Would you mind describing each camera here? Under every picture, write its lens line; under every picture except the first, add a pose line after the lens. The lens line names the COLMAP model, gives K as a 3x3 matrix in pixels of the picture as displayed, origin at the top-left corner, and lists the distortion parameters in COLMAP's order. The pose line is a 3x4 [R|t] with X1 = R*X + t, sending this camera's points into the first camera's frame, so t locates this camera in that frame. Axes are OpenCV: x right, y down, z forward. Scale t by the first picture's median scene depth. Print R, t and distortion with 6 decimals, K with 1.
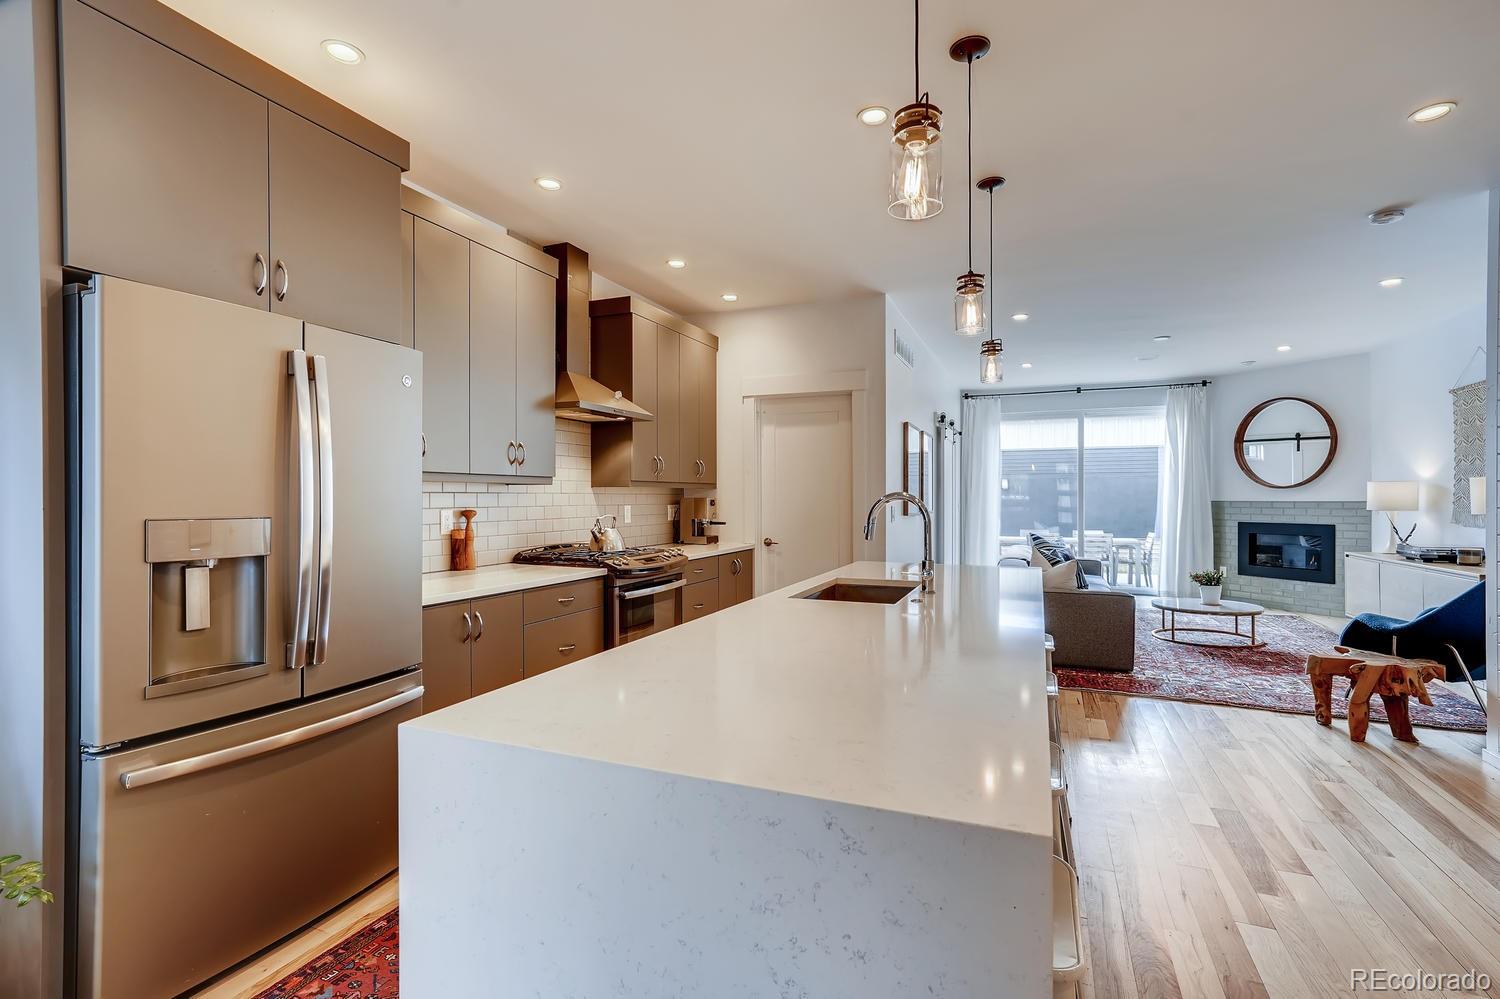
lens RADIAL K [[694.0, 0, 748.2], [0, 694.0, 502.6], [0, 0, 1]] dist [-0.009993, 0.008286]
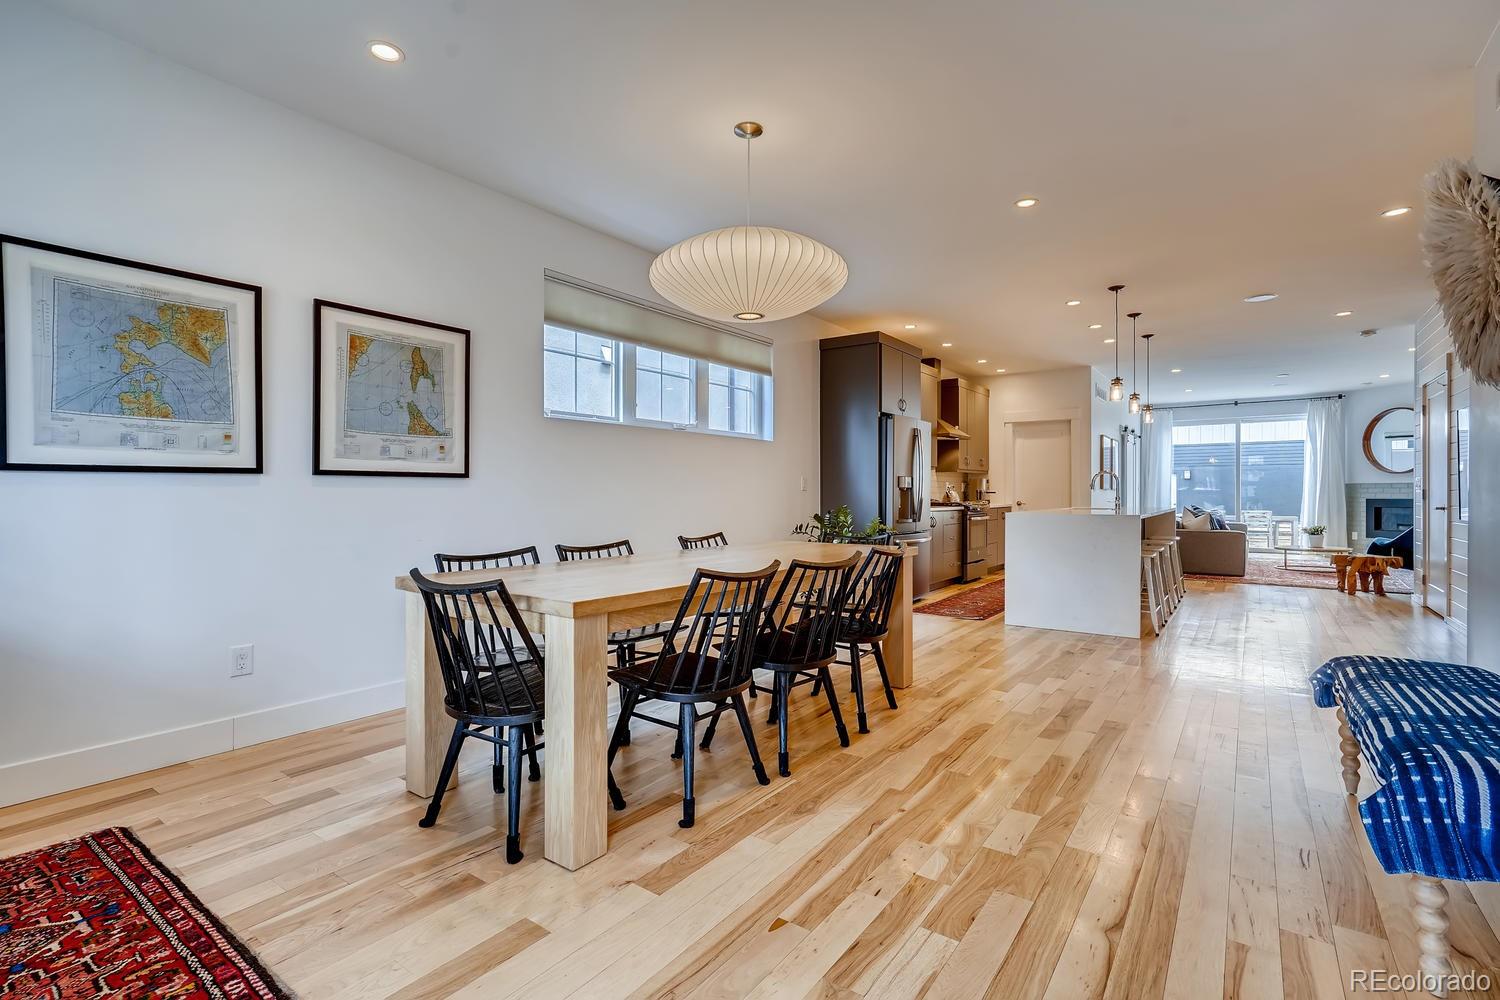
lens RADIAL K [[694.0, 0, 754.9], [0, 694.0, 500.1], [0, 0, 1]] dist [-0.009993, 0.008286]
pose [[0.974857, 0.004385, -0.222789, -0.183589], [-0.003554, 0.999985, 0.004133, 0.034327], [0.222804, -0.003238, 0.974858, -0.696863]]
